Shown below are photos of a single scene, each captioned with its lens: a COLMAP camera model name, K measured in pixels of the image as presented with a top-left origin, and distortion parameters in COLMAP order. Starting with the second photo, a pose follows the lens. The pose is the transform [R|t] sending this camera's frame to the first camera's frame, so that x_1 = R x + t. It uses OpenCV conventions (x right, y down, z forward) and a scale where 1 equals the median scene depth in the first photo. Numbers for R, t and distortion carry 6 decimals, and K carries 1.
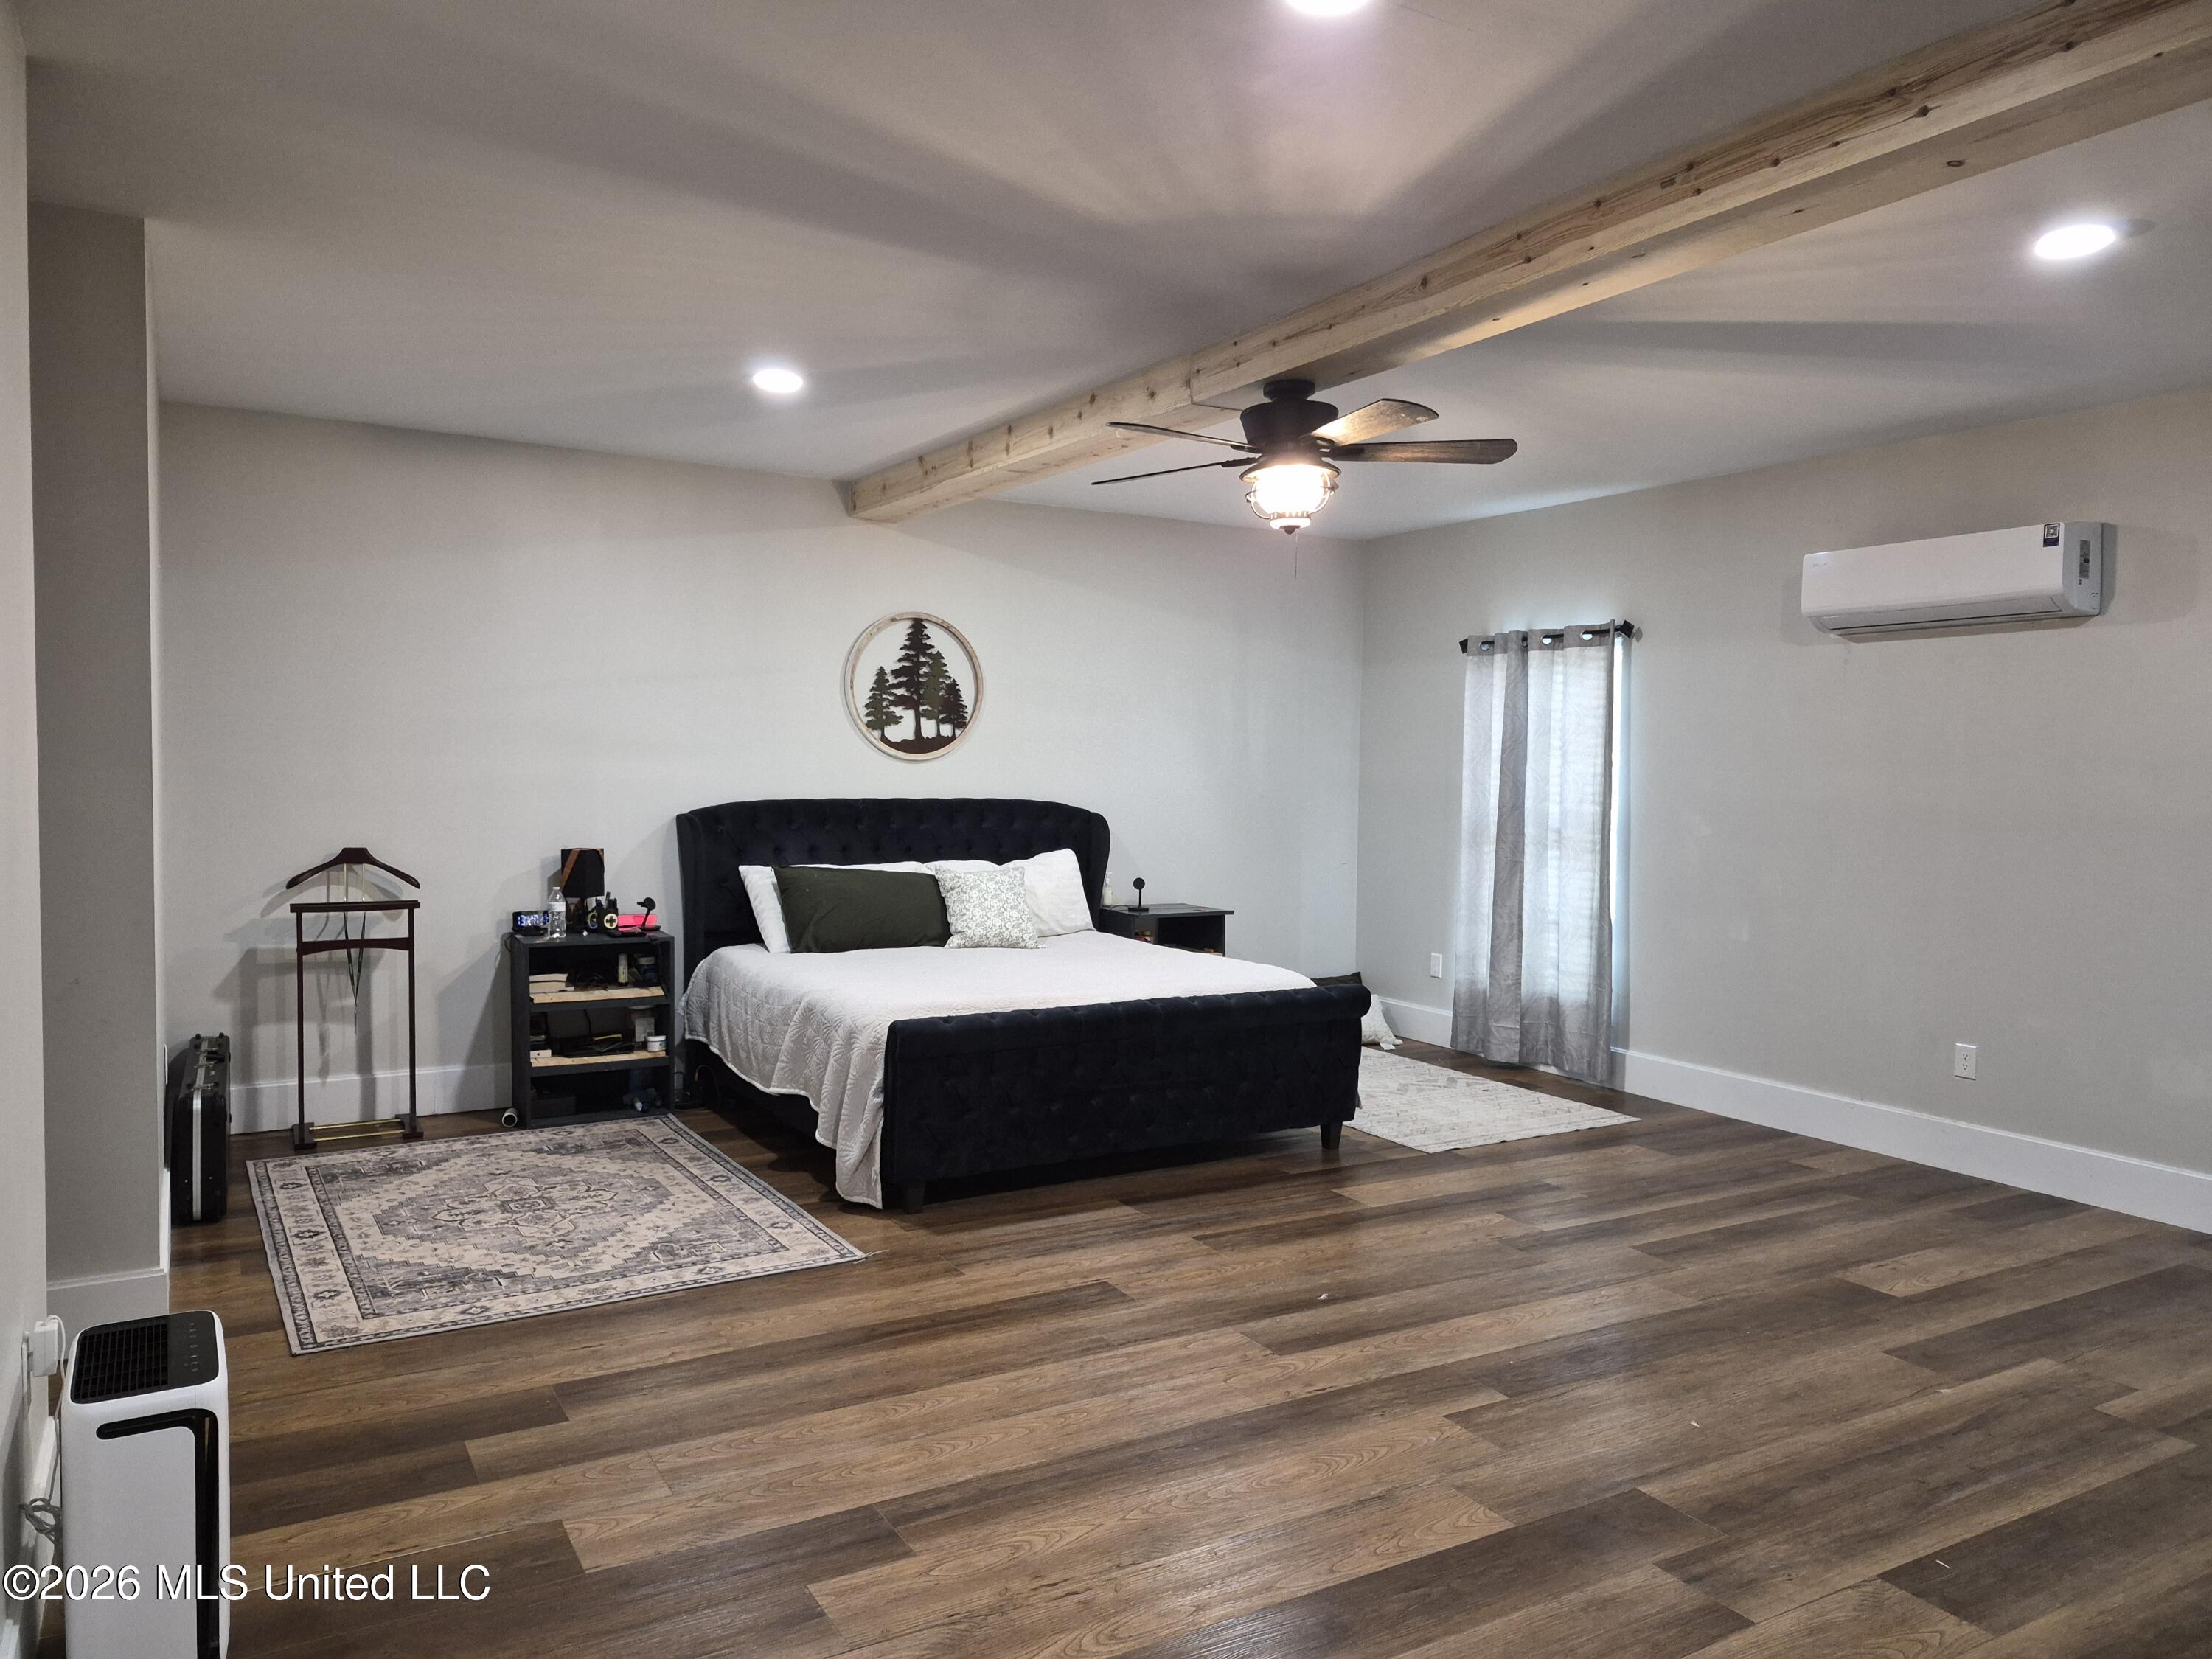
lens RADIAL K [[1572.1, 0, 1106.0], [0, 1572.1, 829.5], [0, 0, 1]] dist [-0.000016, -0.001116]
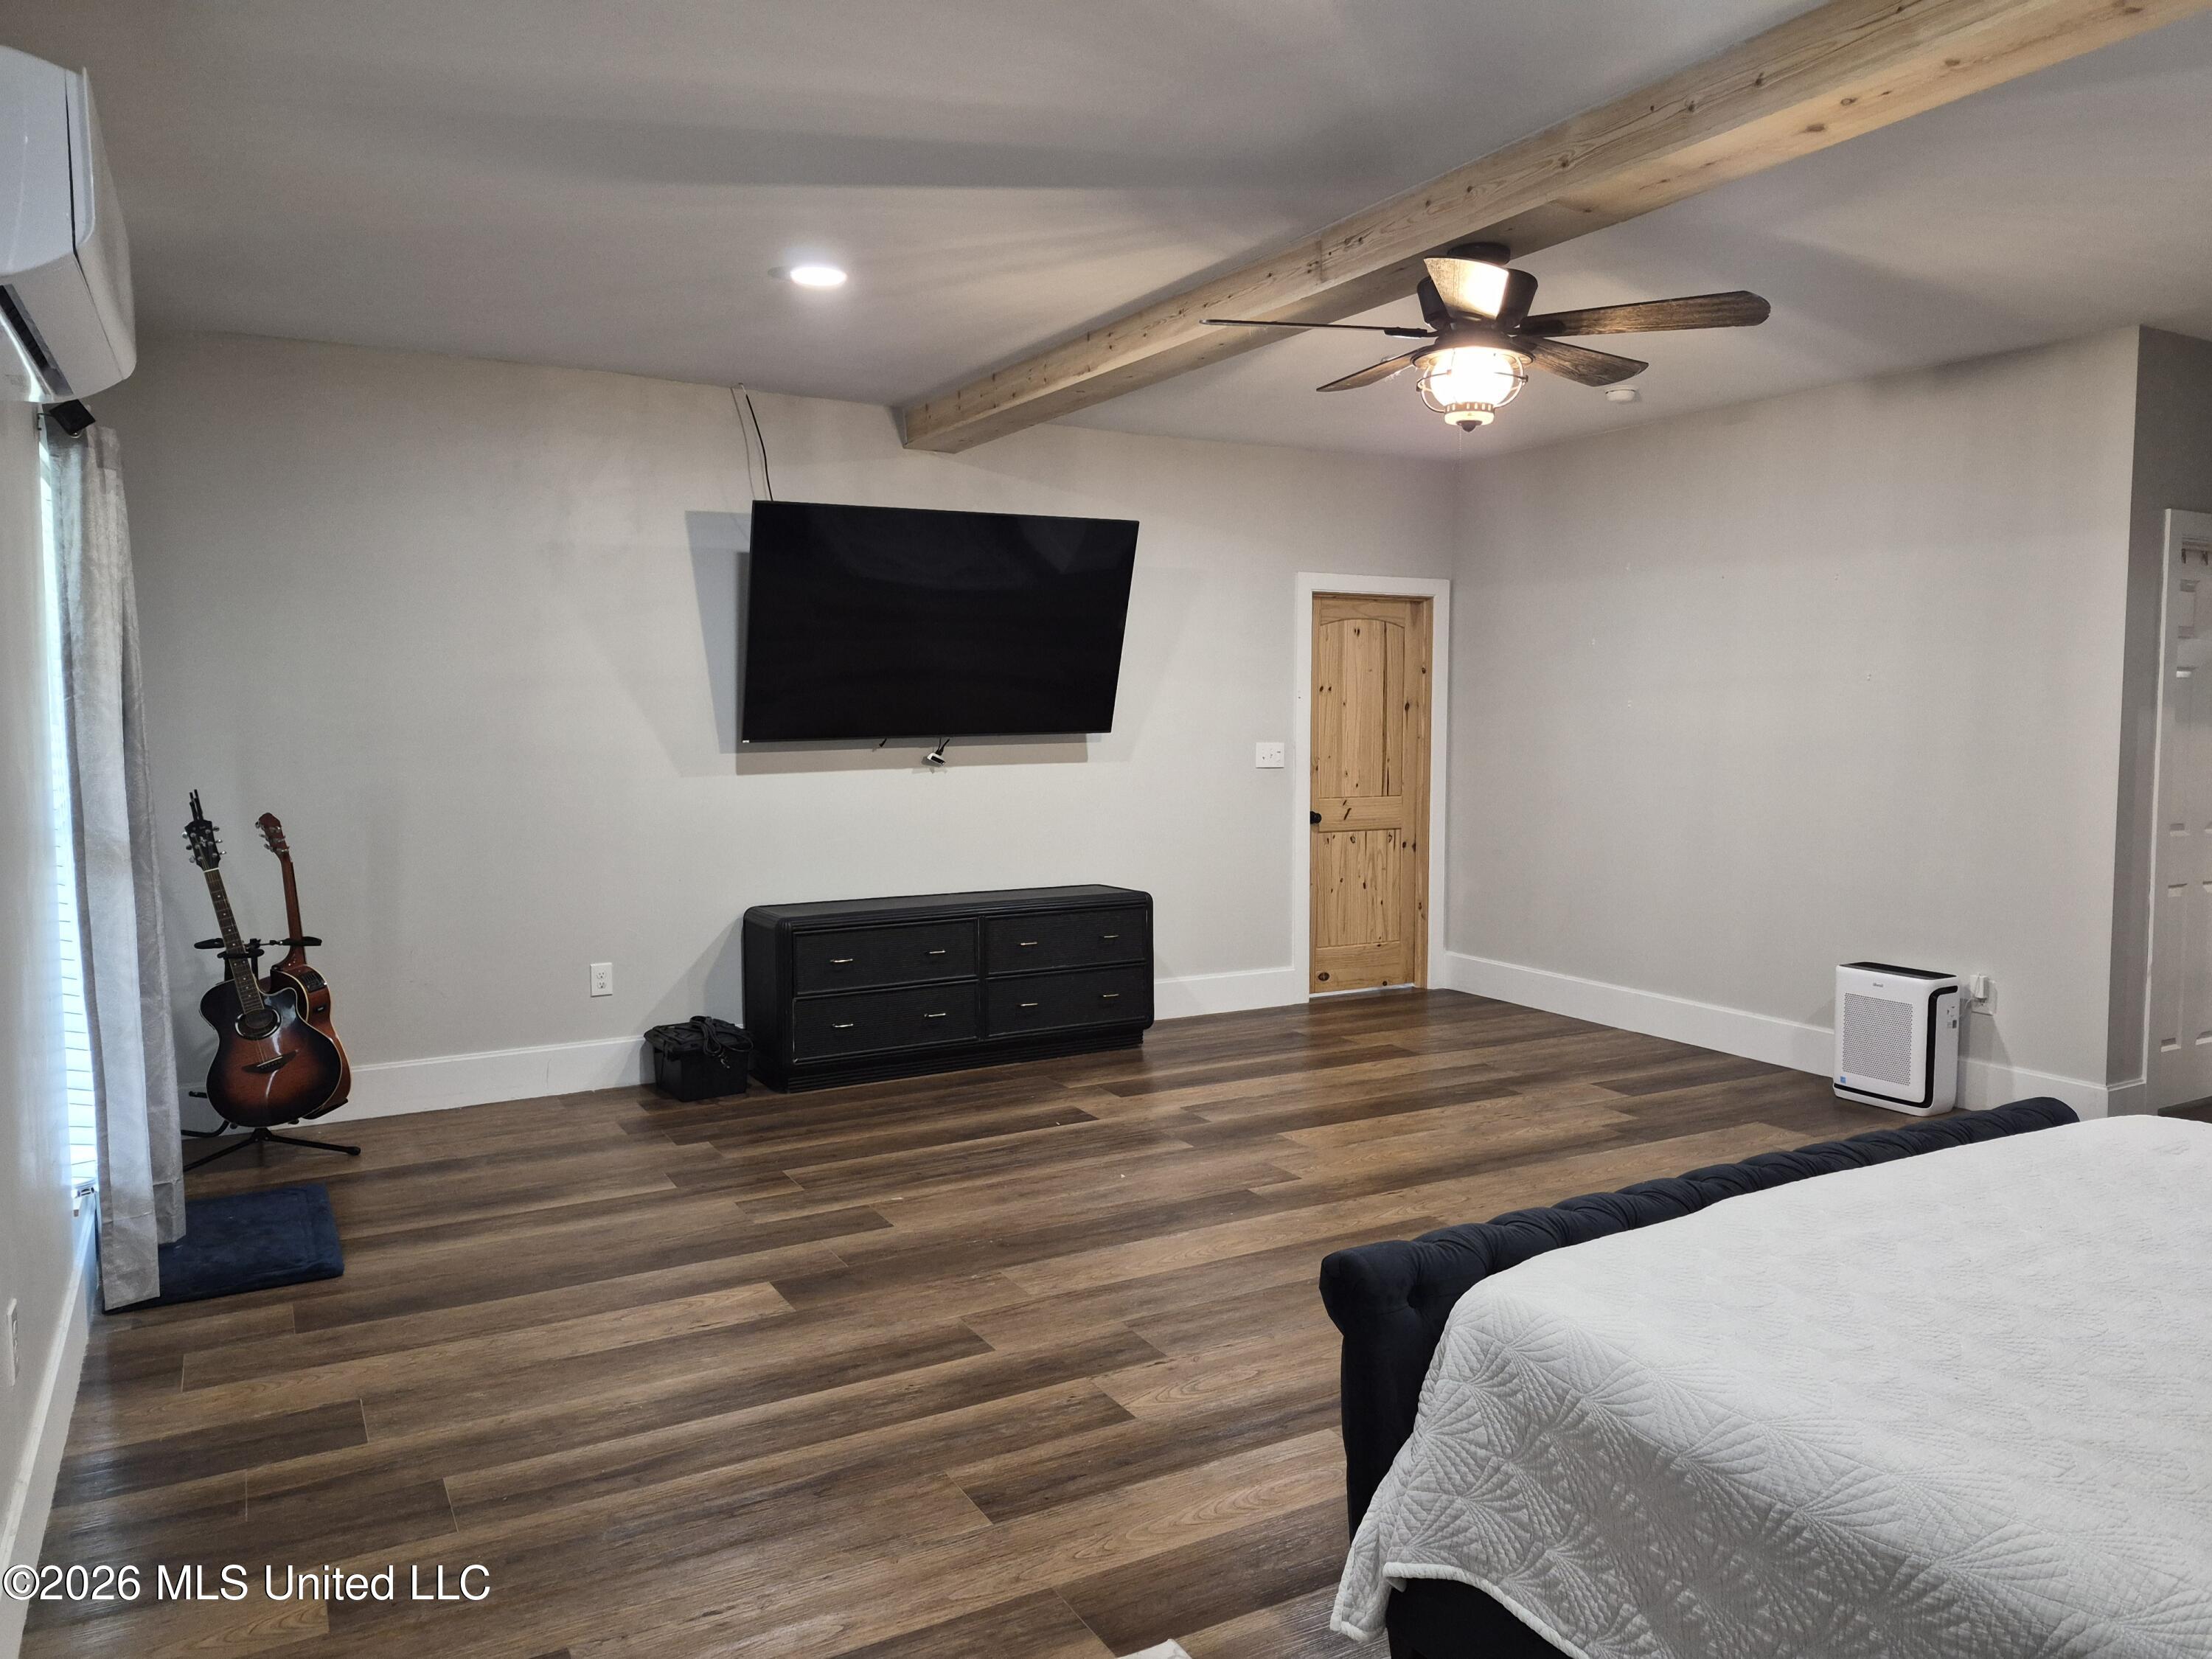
lens RADIAL K [[1572.1, 0, 1106.0], [0, 1572.1, 829.5], [0, 0, 1]] dist [-0.000016, -0.001116]
pose [[-0.999633, -0.014940, 0.022608, 0.341390], [-0.011906, 0.991593, 0.128851, -0.102089], [-0.024343, 0.128534, -0.991406, 2.213490]]
